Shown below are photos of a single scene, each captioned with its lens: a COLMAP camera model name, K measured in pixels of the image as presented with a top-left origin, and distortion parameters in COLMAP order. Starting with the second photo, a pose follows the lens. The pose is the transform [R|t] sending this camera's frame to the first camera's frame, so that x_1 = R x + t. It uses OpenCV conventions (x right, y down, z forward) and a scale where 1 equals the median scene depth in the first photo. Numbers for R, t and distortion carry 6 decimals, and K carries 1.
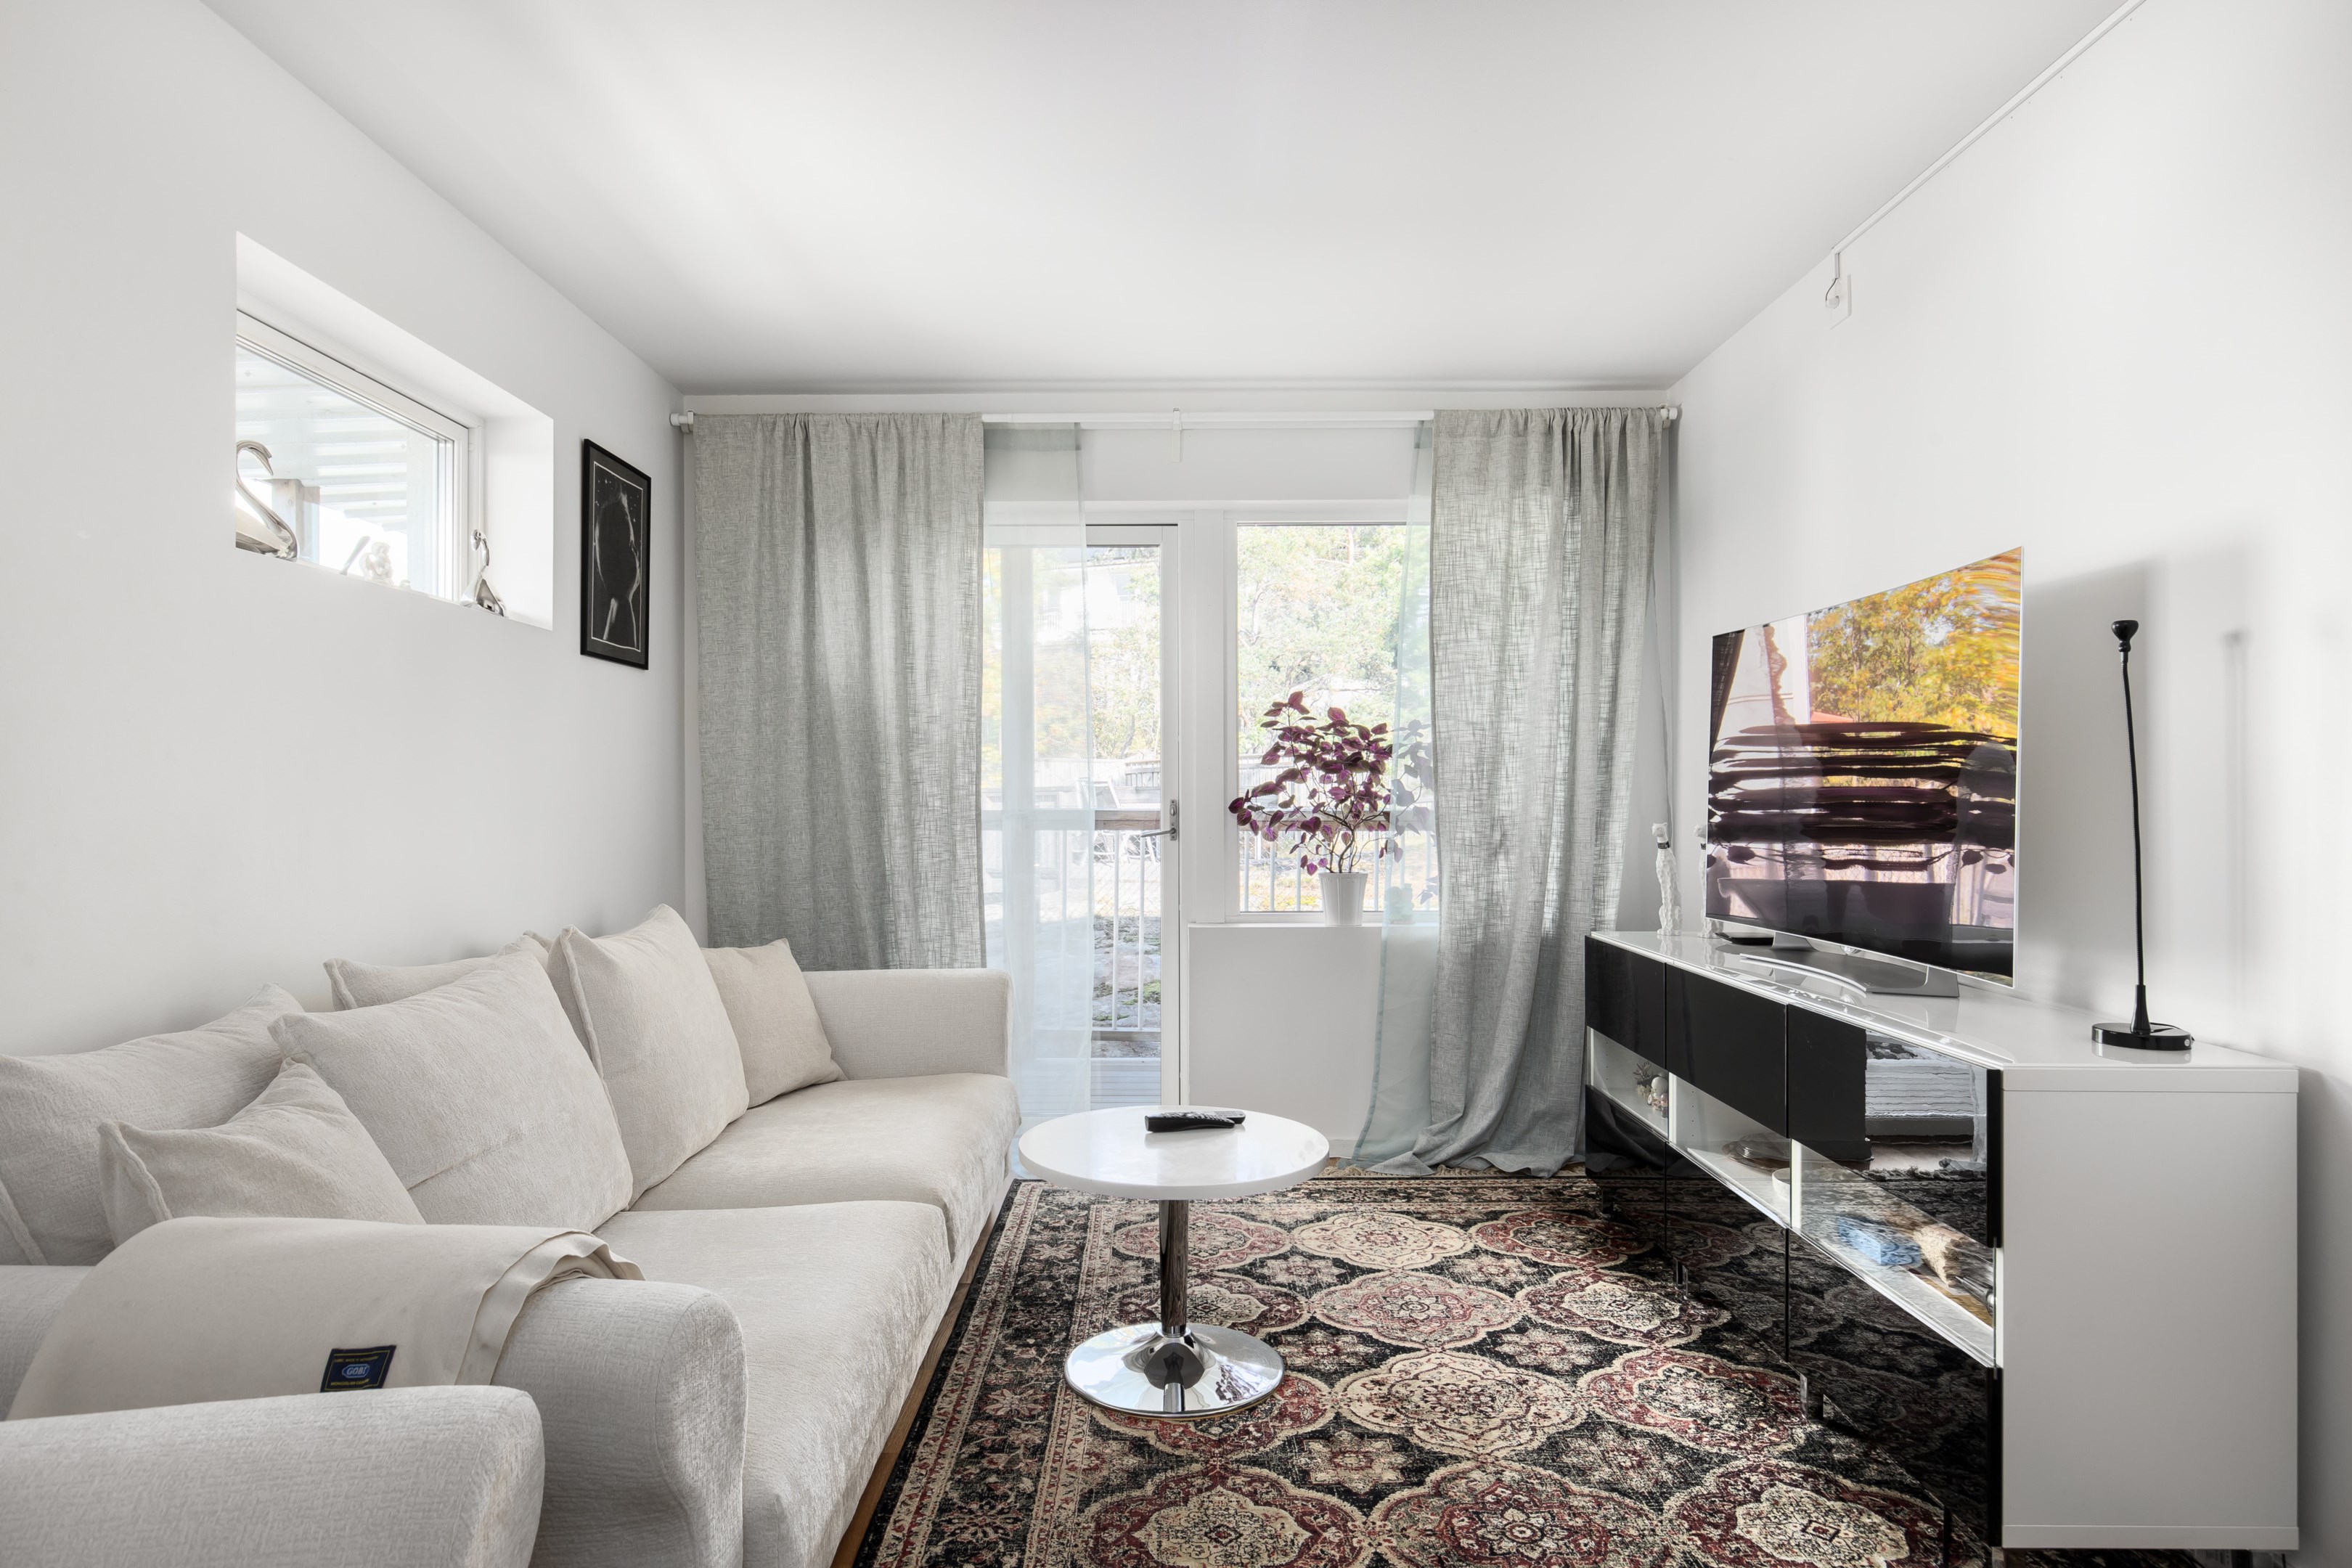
lens RADIAL K [[1357.8, 0, 1176.0], [0, 1357.8, 784.0], [0, 0, 1]] dist [0.001213, -0.000924]
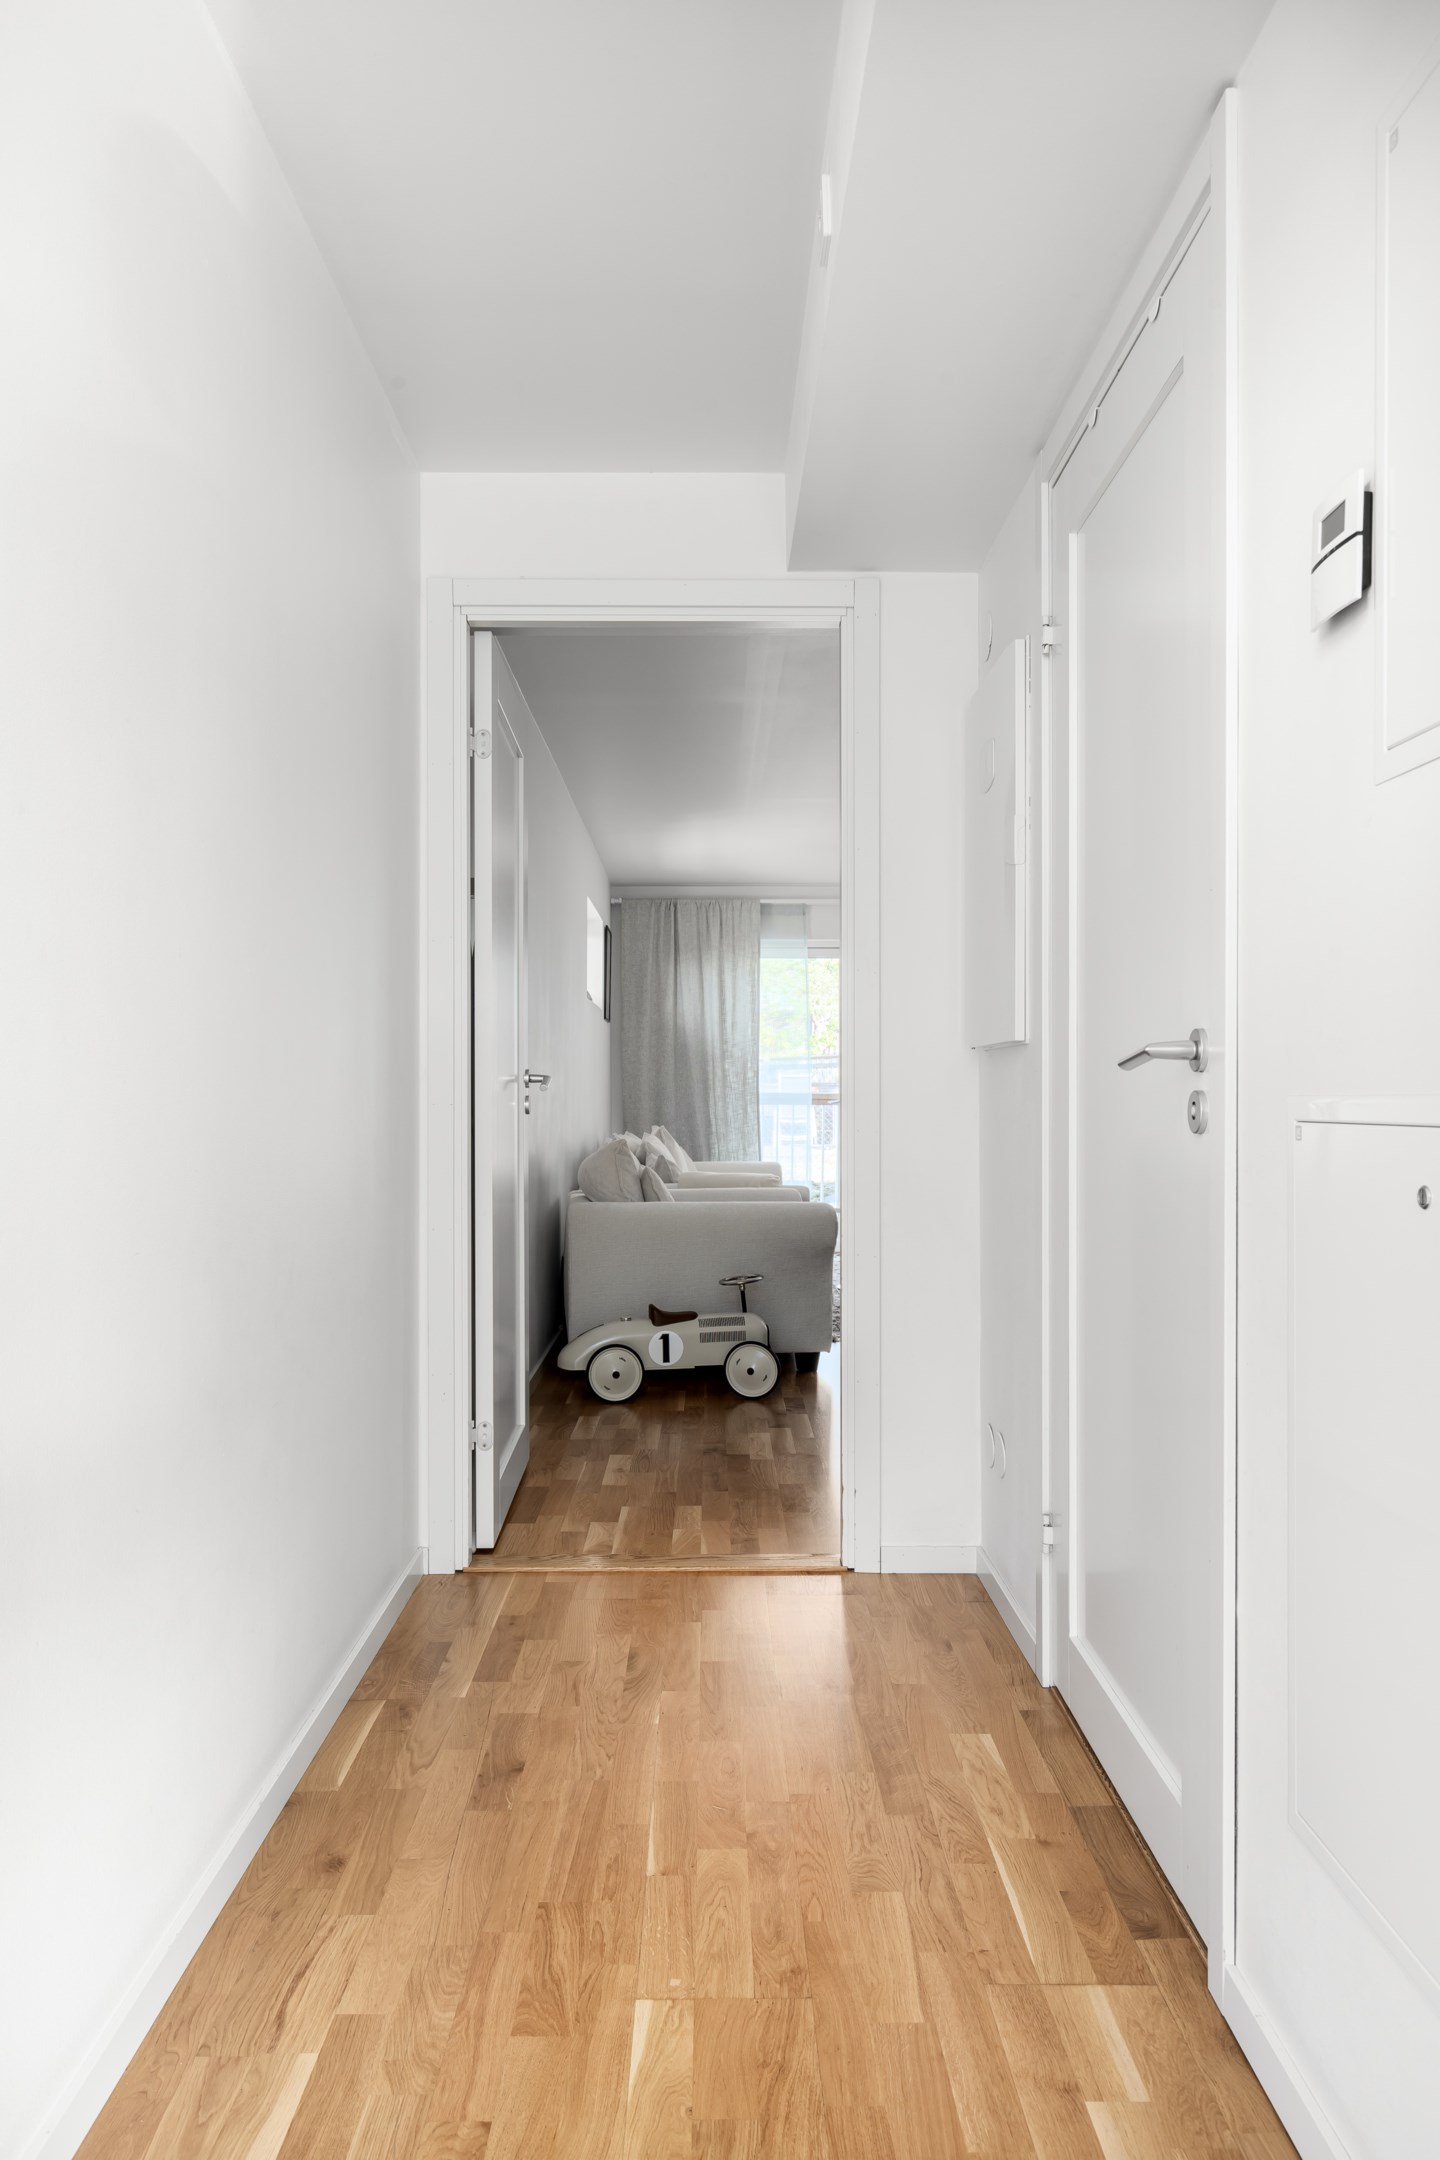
lens RADIAL K [[1478.0, 0, 724.9], [0, 1478.0, 1110.3], [0, 0, 1]] dist [0.002069, 0.000220]
pose [[0.999881, 0.005622, 0.014336, -0.227439], [-0.005881, 0.999819, 0.018077, 0.010496], [-0.014231, -0.018160, 0.999734, -1.268917]]
